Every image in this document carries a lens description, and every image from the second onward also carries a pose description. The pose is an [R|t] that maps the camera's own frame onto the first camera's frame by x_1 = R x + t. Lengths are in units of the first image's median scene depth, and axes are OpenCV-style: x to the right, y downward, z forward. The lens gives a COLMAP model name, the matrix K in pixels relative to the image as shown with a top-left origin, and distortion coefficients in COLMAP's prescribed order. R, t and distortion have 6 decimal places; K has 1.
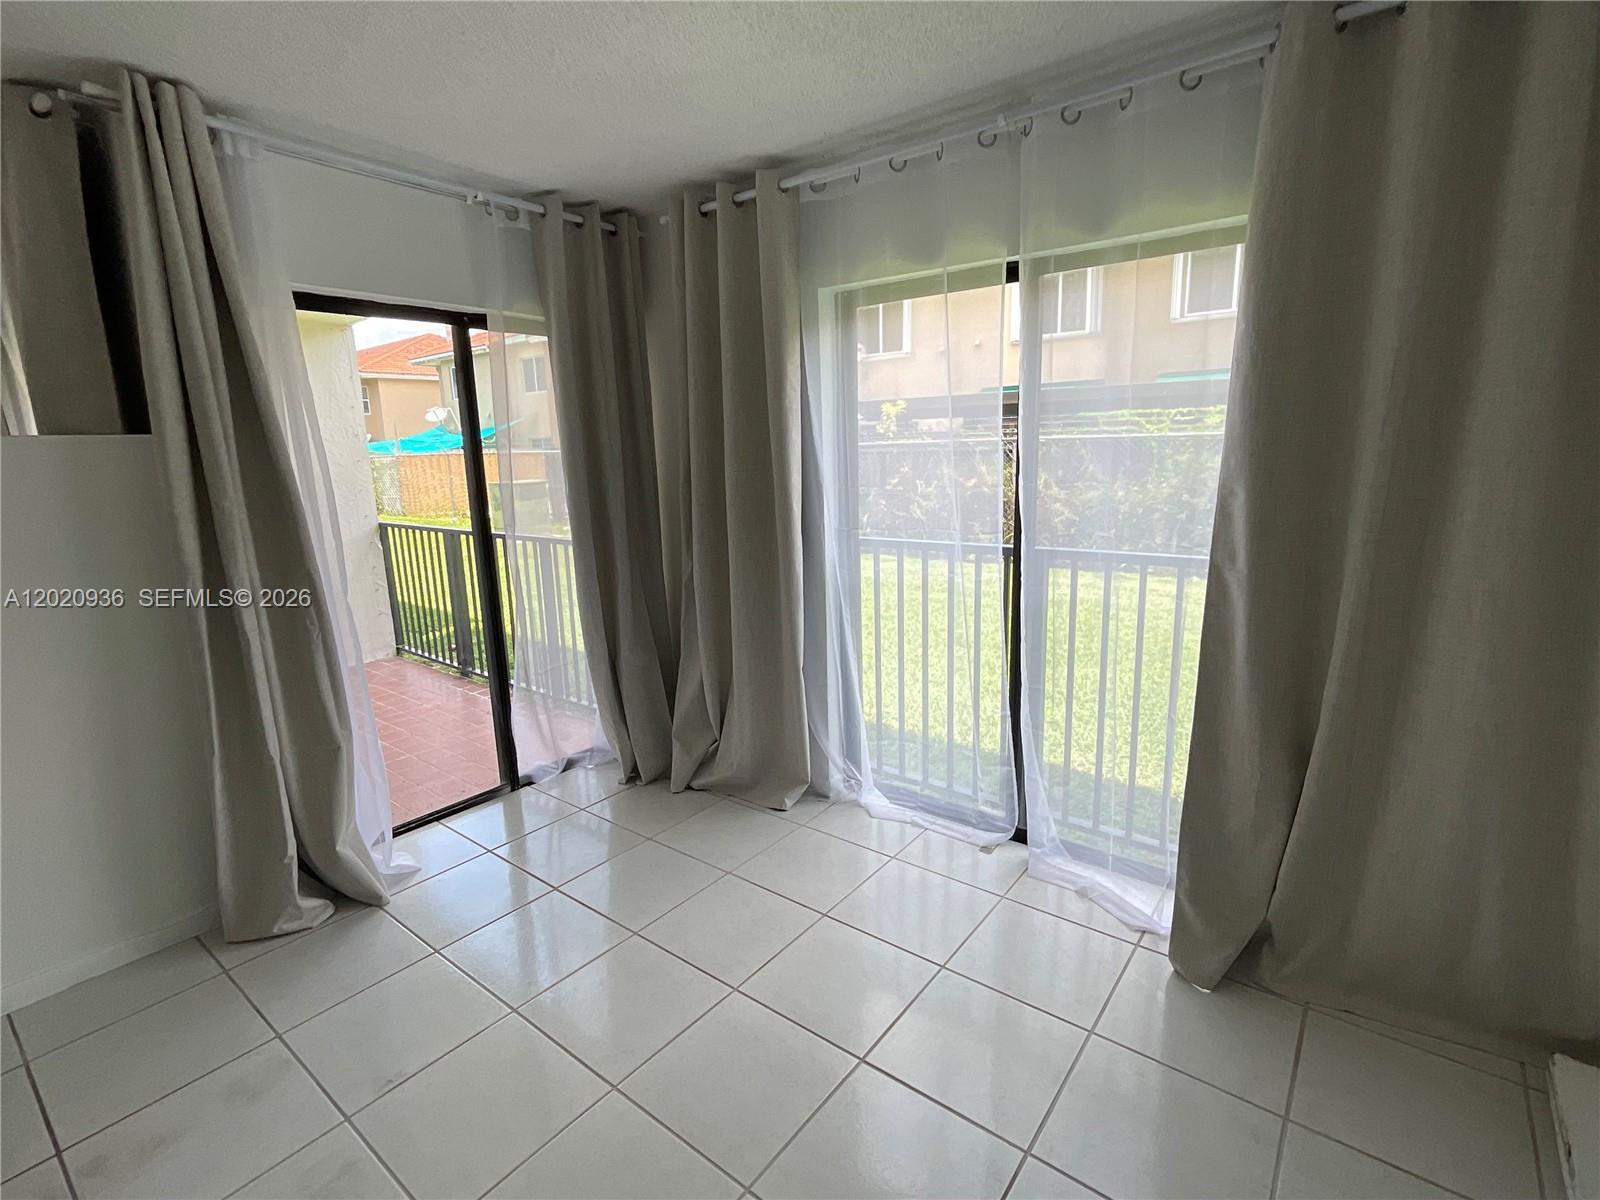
lens RADIAL K [[761.0, 0, 799.4], [0, 761.0, 606.0], [0, 0, 1]] dist [-0.004377, -0.000222]
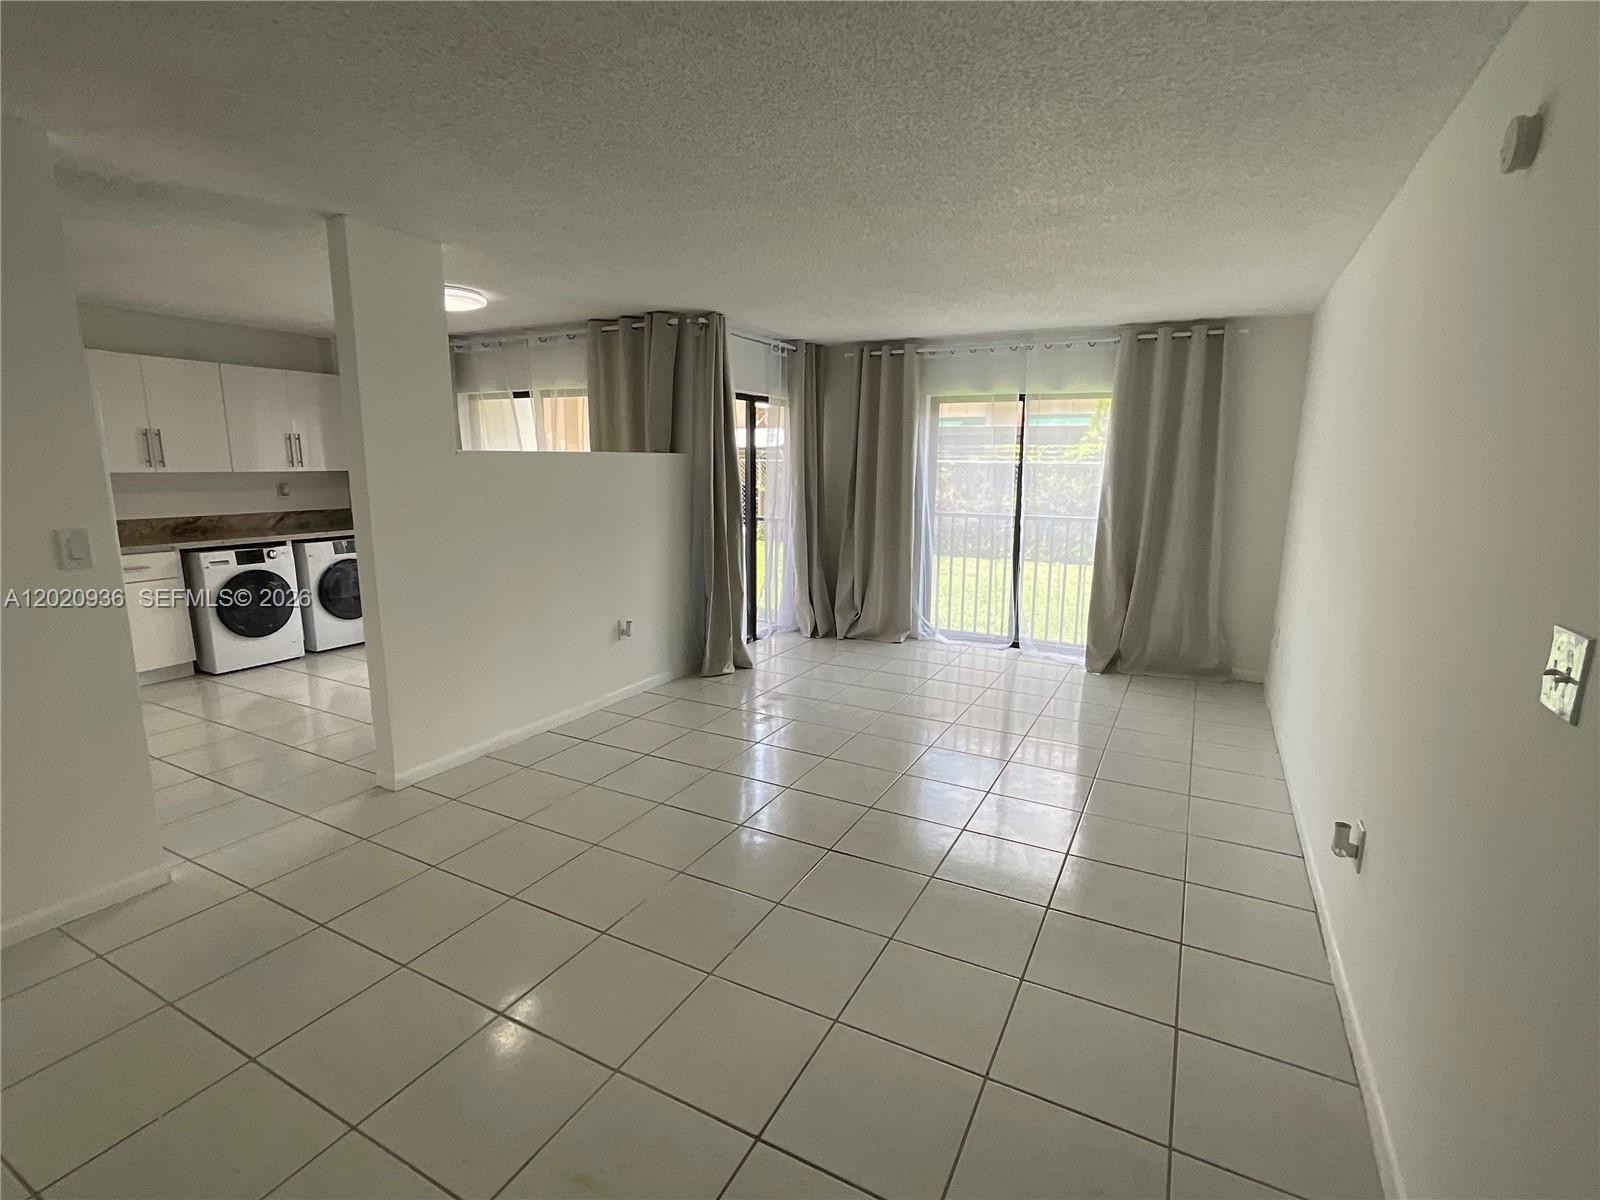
lens RADIAL K [[761.0, 0, 800.5], [0, 761.0, 601.6], [0, 0, 1]] dist [-0.004377, -0.000222]
pose [[0.983278, 0.003877, 0.182072, -0.820217], [0.000095, 0.999762, -0.021800, 0.251610], [-0.182113, 0.021452, 0.983044, -1.206635]]
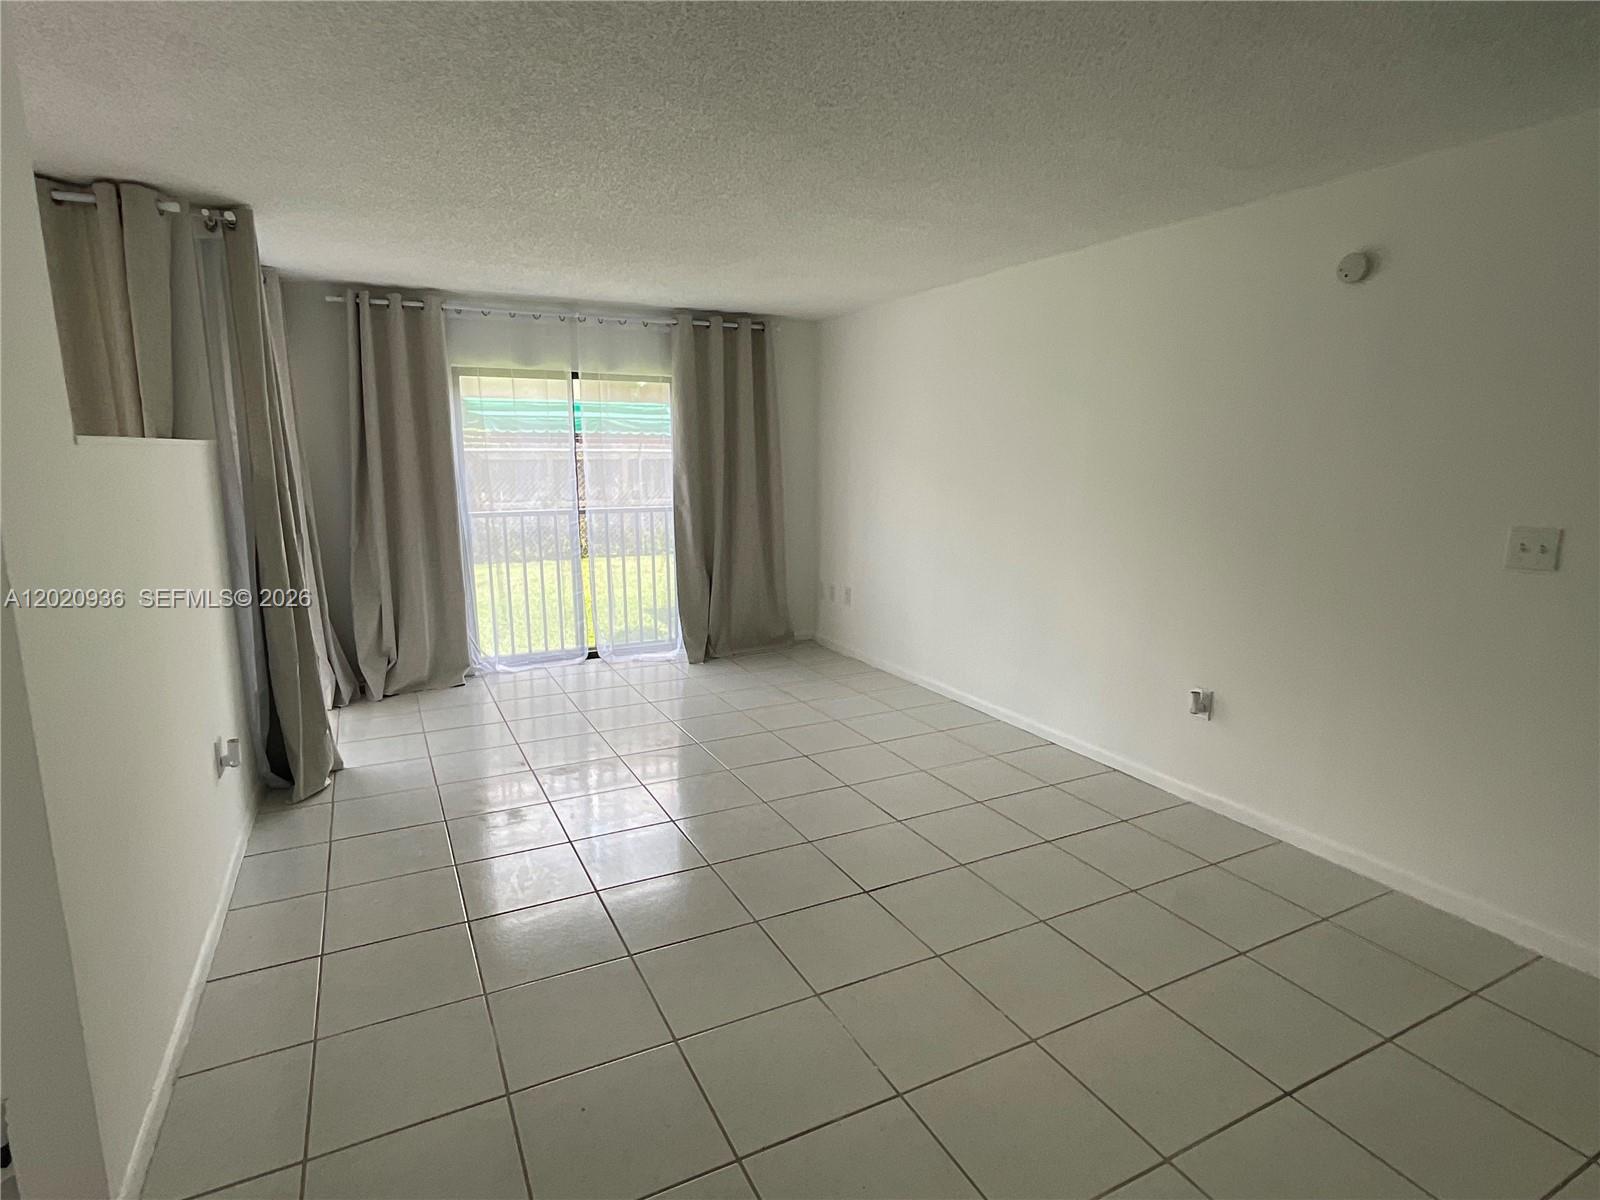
lens RADIAL K [[844.5, 0, 800.8], [0, 844.5, 595.9], [0, 0, 1]] dist [0.002675, -0.000478]
pose [[0.428979, -0.126932, 0.894352, -1.579087], [0.172492, 0.983370, 0.056830, 0.134786], [-0.886692, 0.129889, 0.443740, -0.525328]]
